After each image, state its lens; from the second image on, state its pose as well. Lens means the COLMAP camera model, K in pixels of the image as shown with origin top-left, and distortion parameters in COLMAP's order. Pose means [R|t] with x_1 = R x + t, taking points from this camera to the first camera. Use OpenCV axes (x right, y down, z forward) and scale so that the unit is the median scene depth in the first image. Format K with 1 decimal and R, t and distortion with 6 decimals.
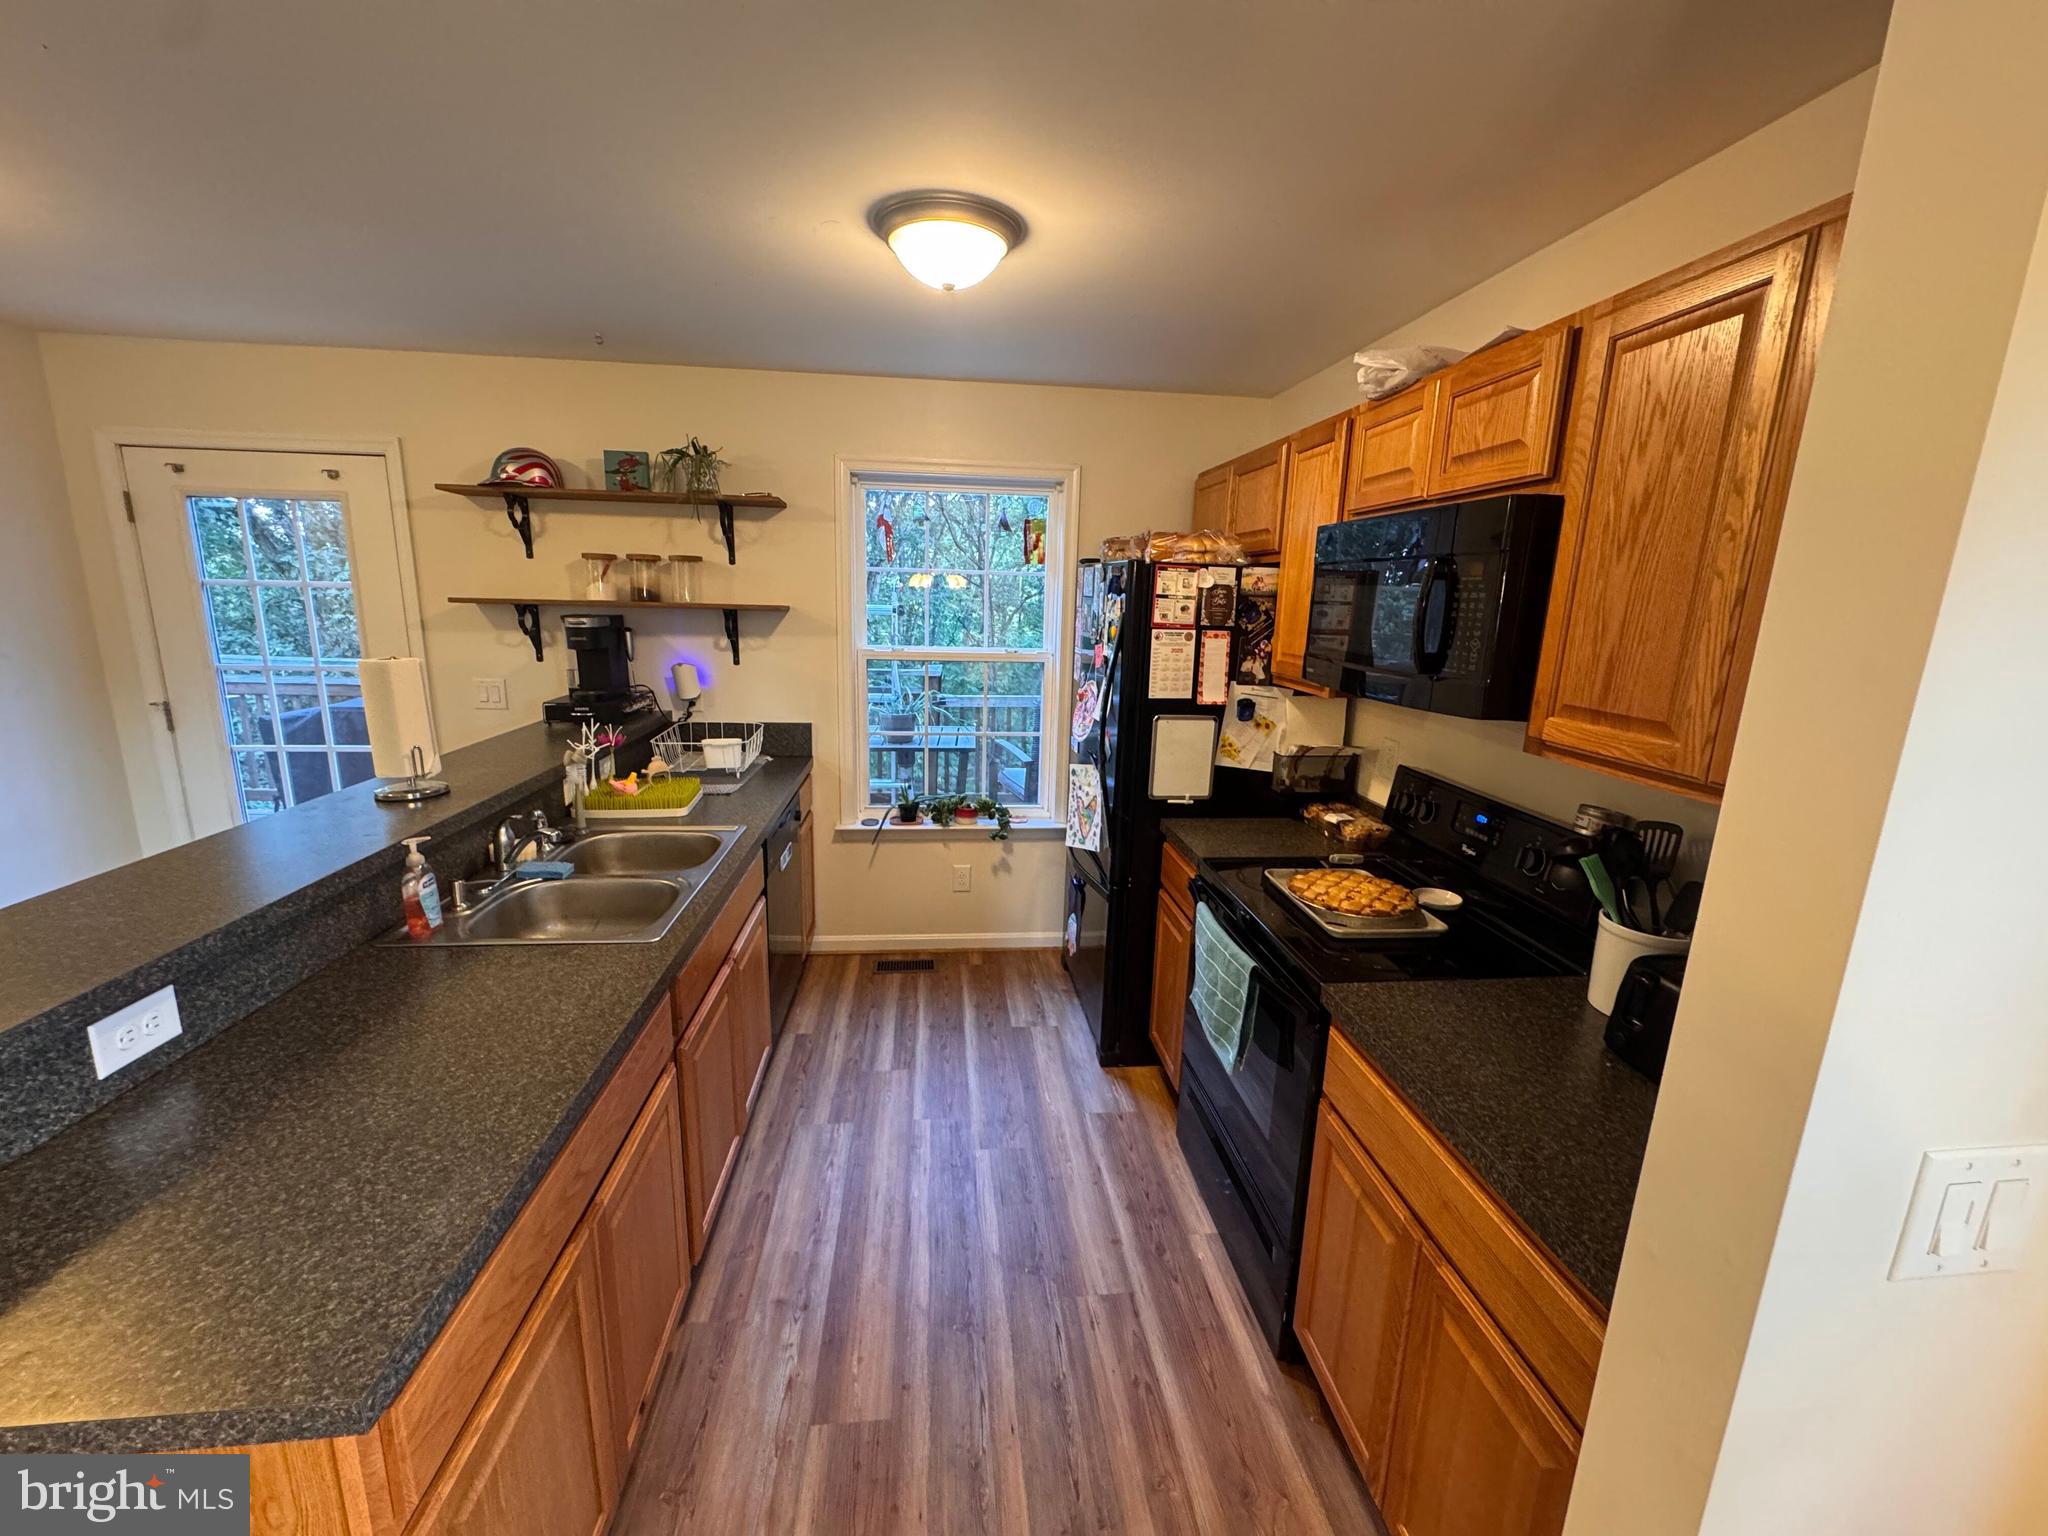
lens RADIAL K [[810.9, 0, 1021.5], [0, 810.9, 760.9], [0, 0, 1]] dist [0.000199, -0.000874]
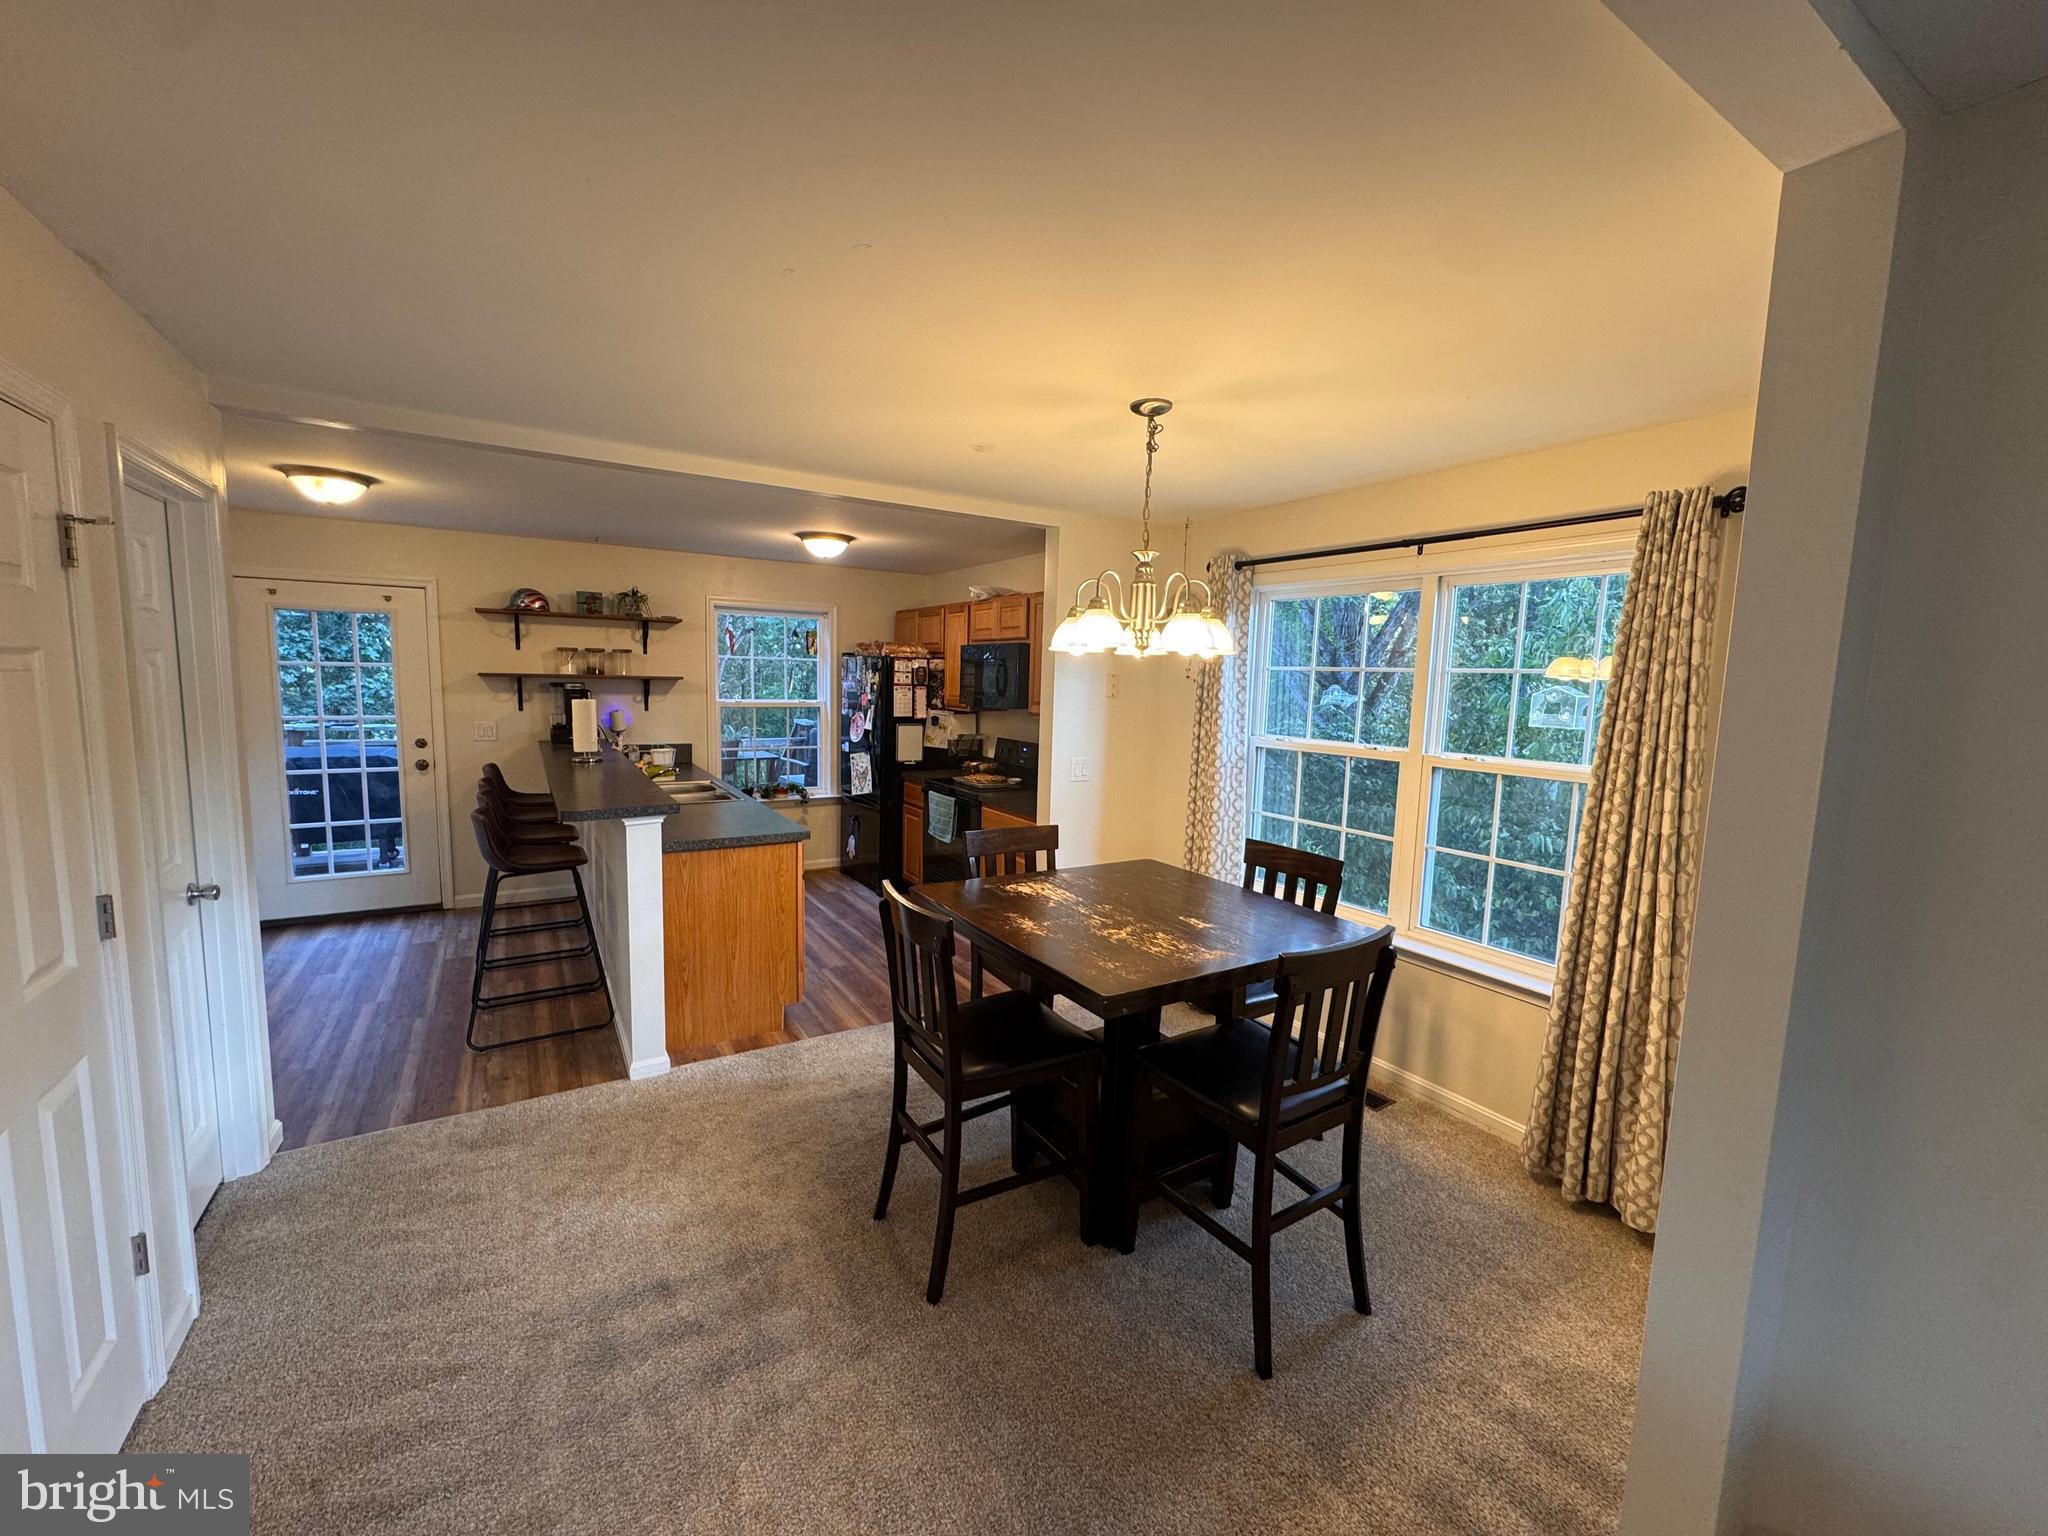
lens RADIAL K [[810.9, 0, 1024.1], [0, 810.9, 768.5], [0, 0, 1]] dist [0.000199, -0.000874]
pose [[0.898325, -0.052791, 0.436147, -0.430932], [0.088125, 0.994229, -0.061170, 0.200046], [-0.430401, 0.093386, 0.897794, -0.985240]]
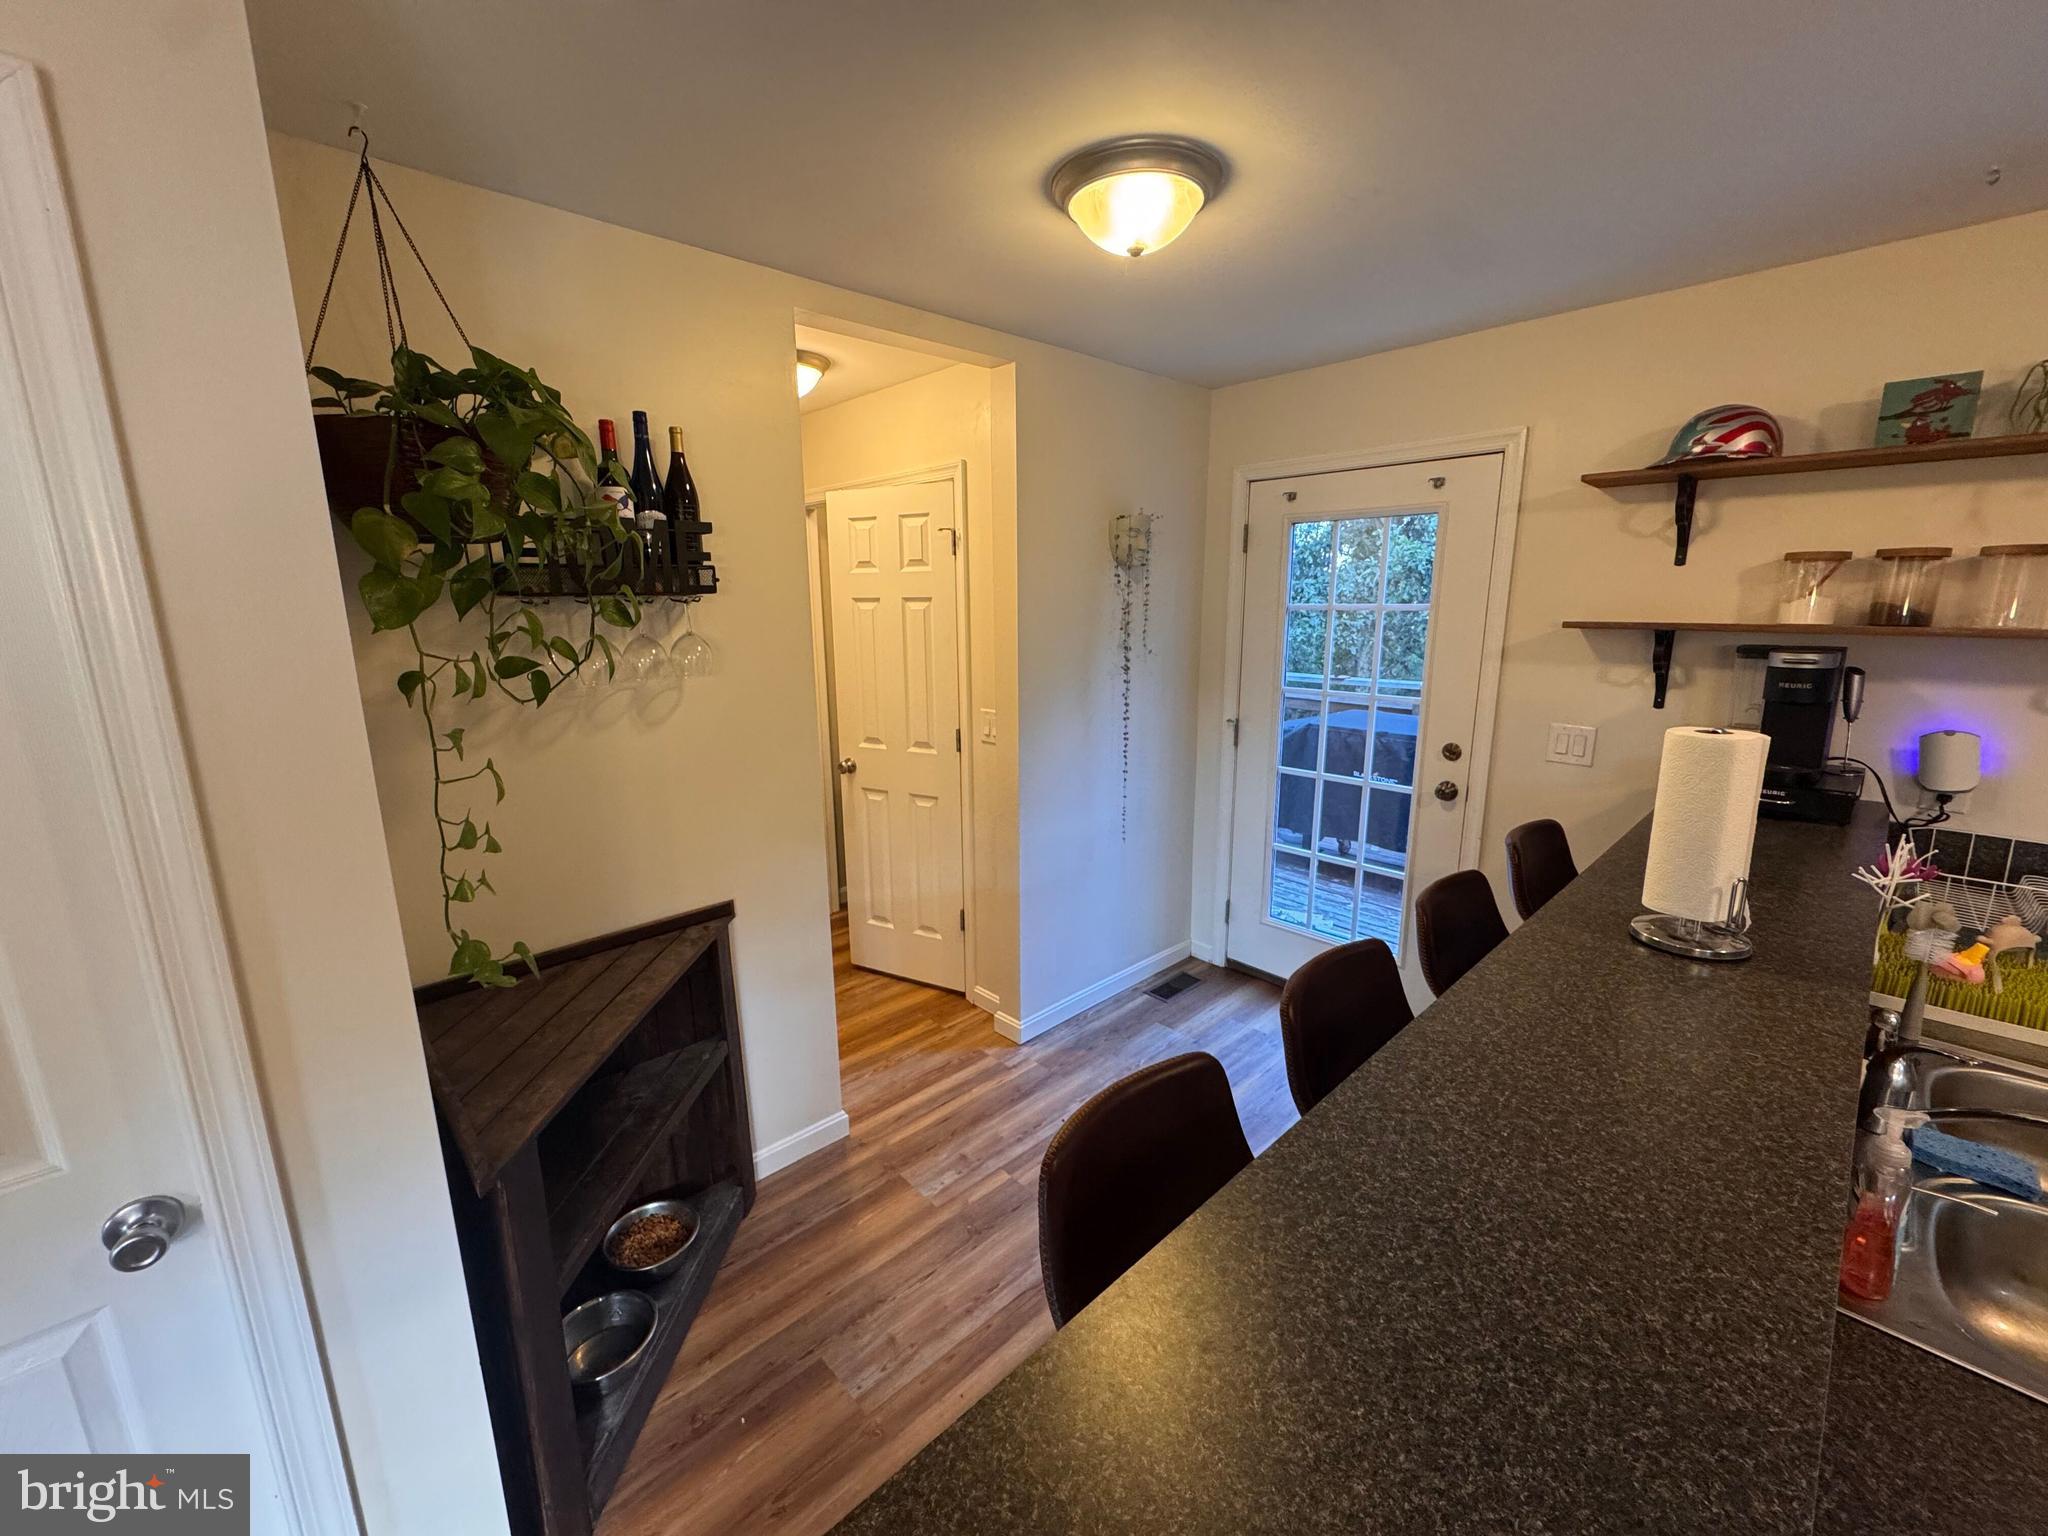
lens RADIAL K [[810.9, 0, 1025.0], [0, 810.9, 766.0], [0, 0, 1]] dist [0.000199, -0.000874]
pose [[0.610088, 0.134962, -0.780754, -0.395447], [-0.136556, 0.988551, 0.064175, -0.043933], [0.780477, 0.067465, 0.621534, 0.122016]]
